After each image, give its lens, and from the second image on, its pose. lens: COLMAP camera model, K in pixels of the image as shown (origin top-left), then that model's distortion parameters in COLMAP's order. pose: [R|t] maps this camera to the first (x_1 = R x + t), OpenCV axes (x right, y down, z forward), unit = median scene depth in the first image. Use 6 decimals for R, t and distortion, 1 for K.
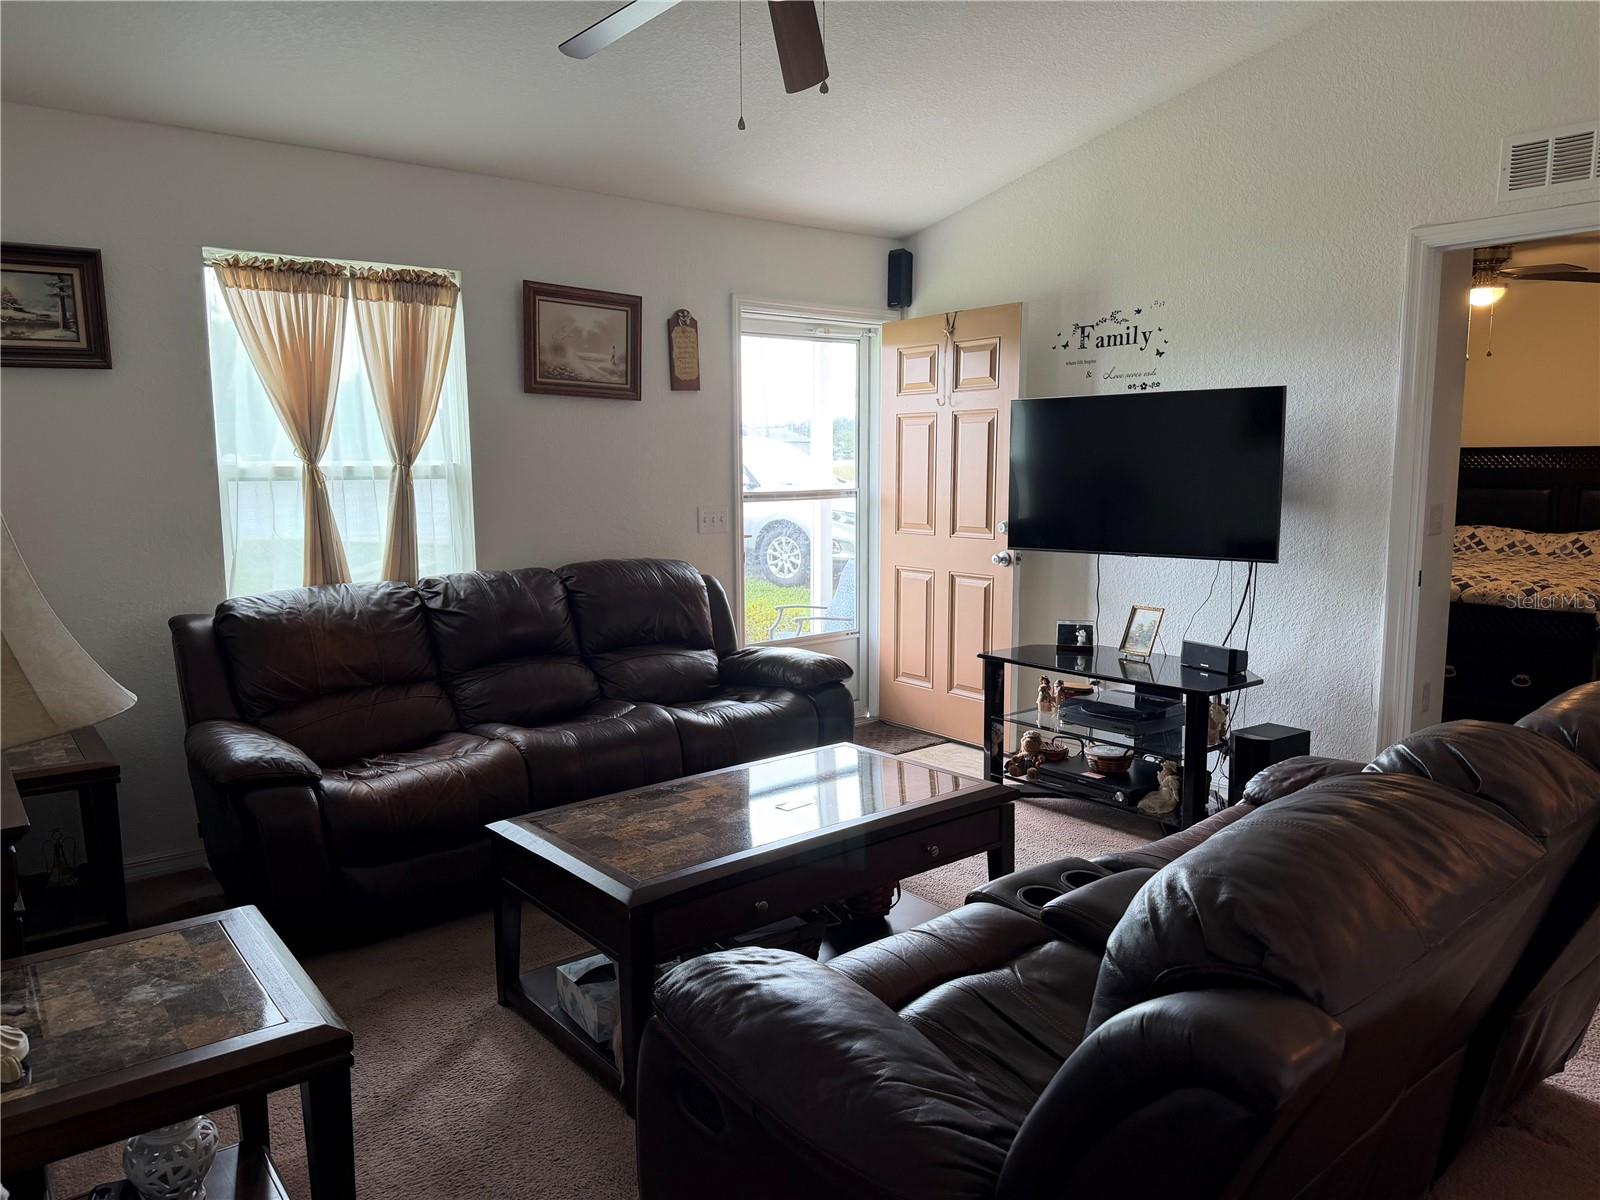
lens RADIAL K [[1124.0, 0, 798.6], [0, 1124.0, 605.0], [0, 0, 1]] dist [0.074190, -0.089923]
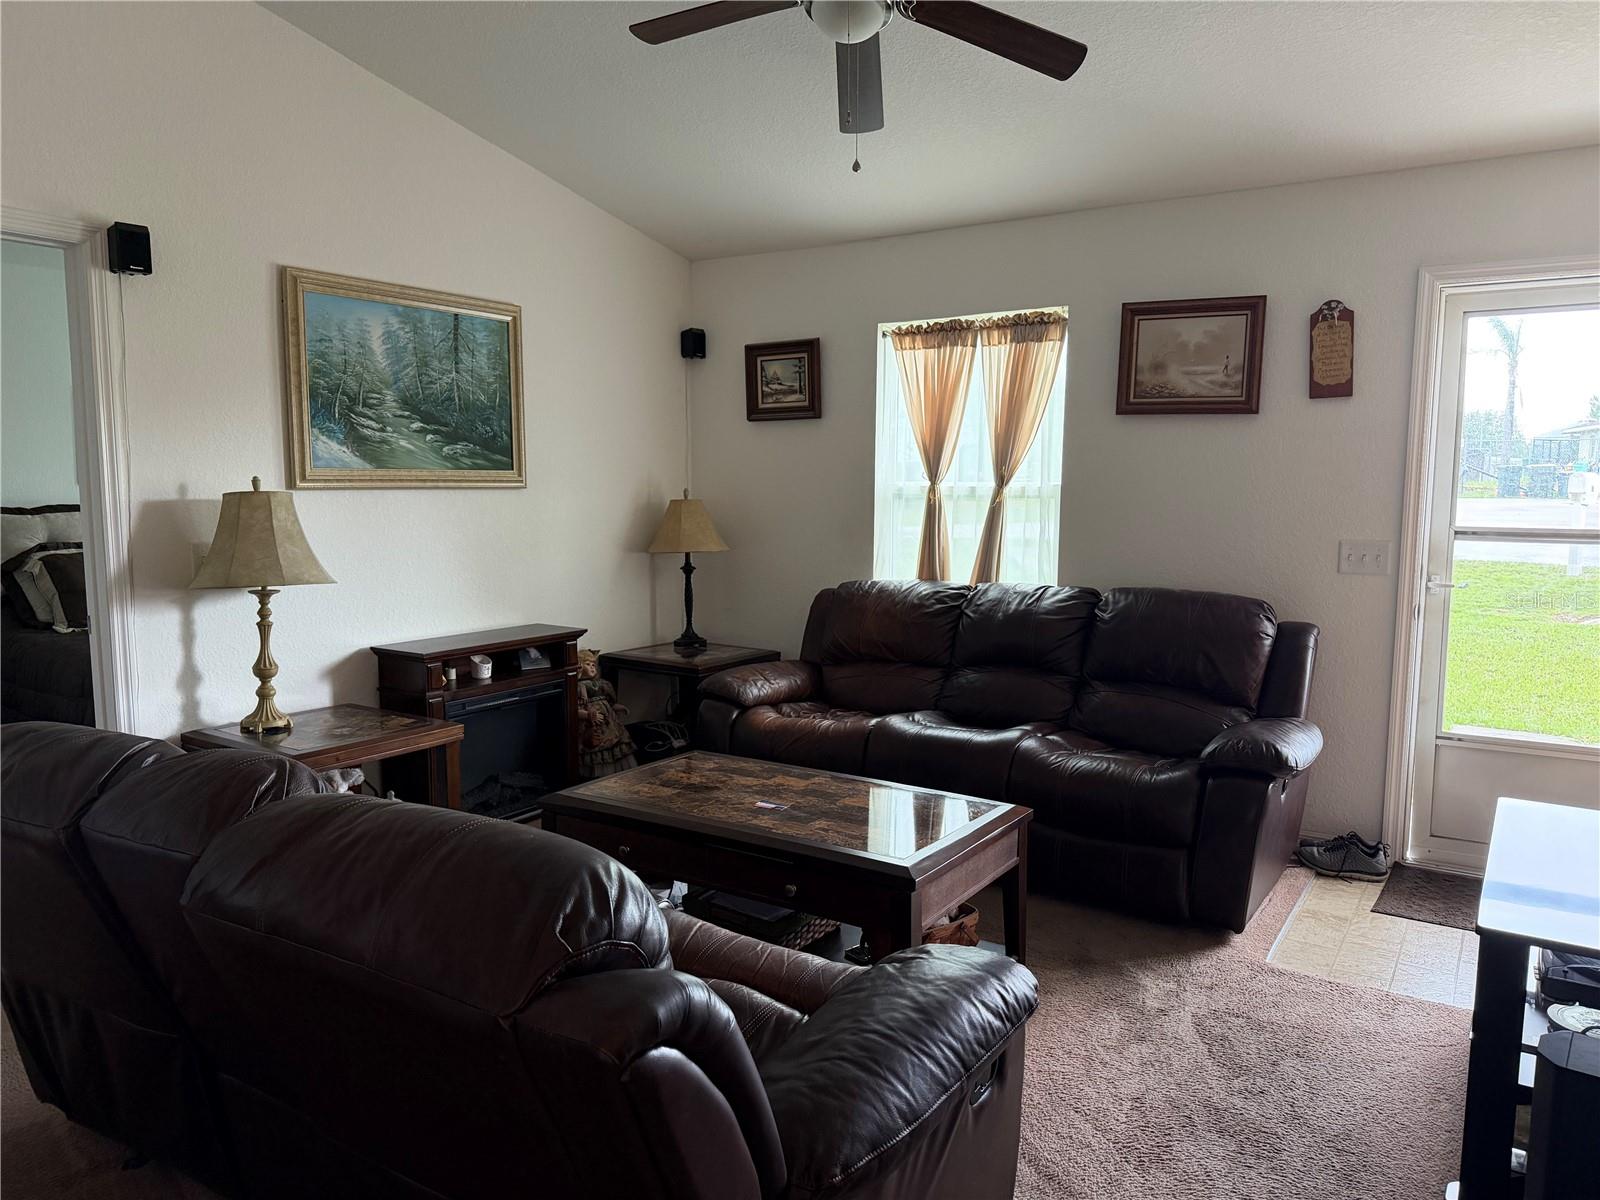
lens RADIAL K [[1124.0, 0, 810.9], [0, 1124.0, 613.5], [0, 0, 1]] dist [0.074190, -0.089923]
pose [[0.313962, 0.121747, -0.941597, 0.813434], [-0.127180, 0.988199, 0.085366, -0.080900], [0.940879, 0.092951, 0.325741, 0.545405]]
